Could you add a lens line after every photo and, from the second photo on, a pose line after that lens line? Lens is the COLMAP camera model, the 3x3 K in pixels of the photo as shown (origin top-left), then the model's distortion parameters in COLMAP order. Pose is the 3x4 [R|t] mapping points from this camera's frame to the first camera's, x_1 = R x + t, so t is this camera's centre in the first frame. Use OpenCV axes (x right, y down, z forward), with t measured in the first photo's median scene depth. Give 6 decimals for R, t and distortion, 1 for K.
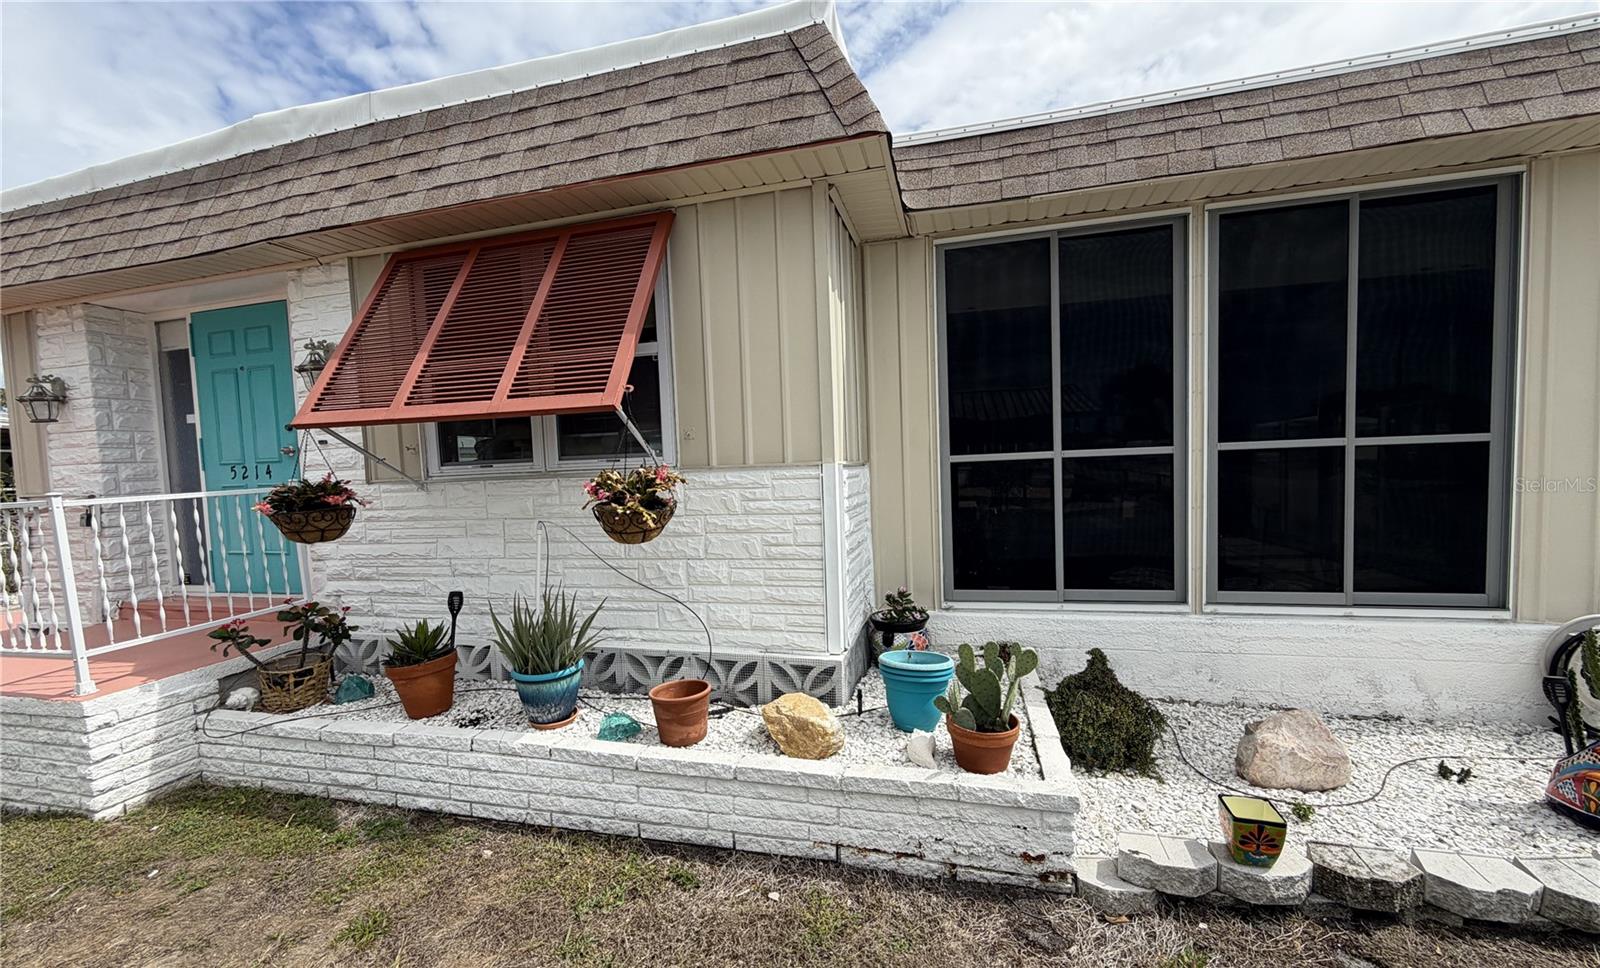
lens RADIAL K [[650.9, 0, 801.9], [0, 650.9, 497.6], [0, 0, 1]] dist [-0.003216, 0.000095]
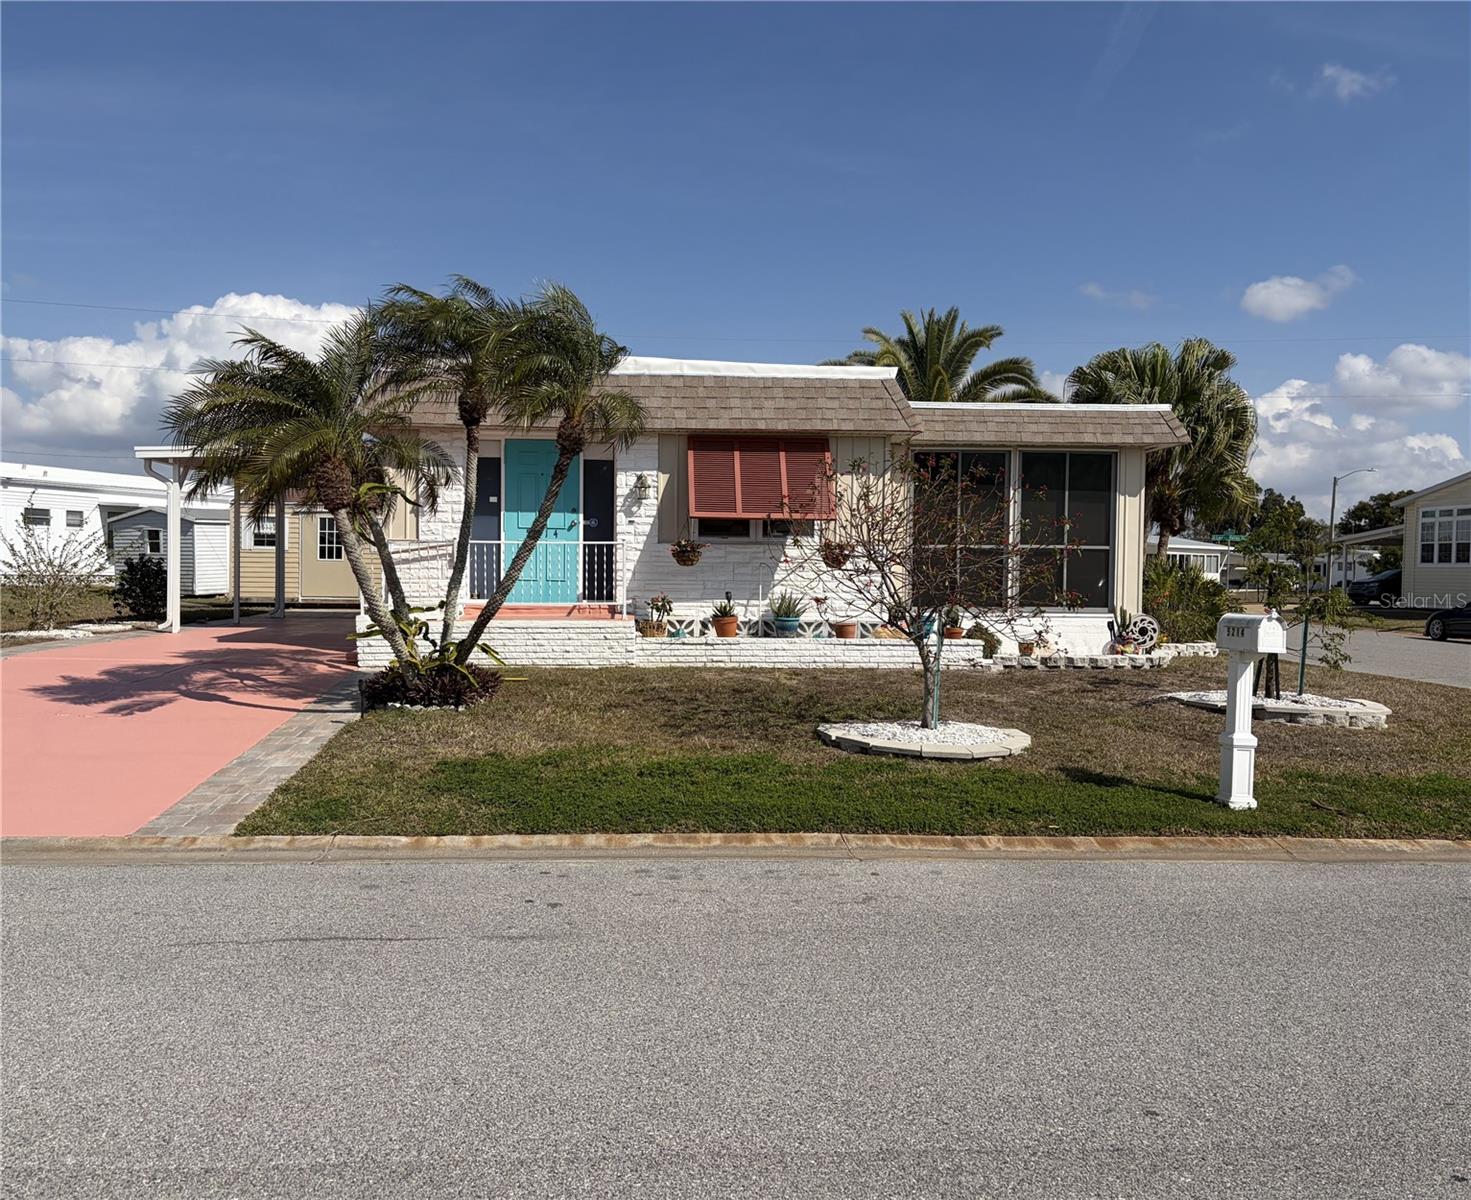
lens RADIAL K [[1216.0, 0, 721.4], [0, 1216.0, 609.7], [0, 0, 1]] dist [0.093762, -0.012012]
pose [[0.942826, 0.037681, 0.331150, -1.978907], [-0.028291, 0.999051, -0.033131, 0.351428], [-0.332084, 0.021869, 0.942996, -3.034893]]
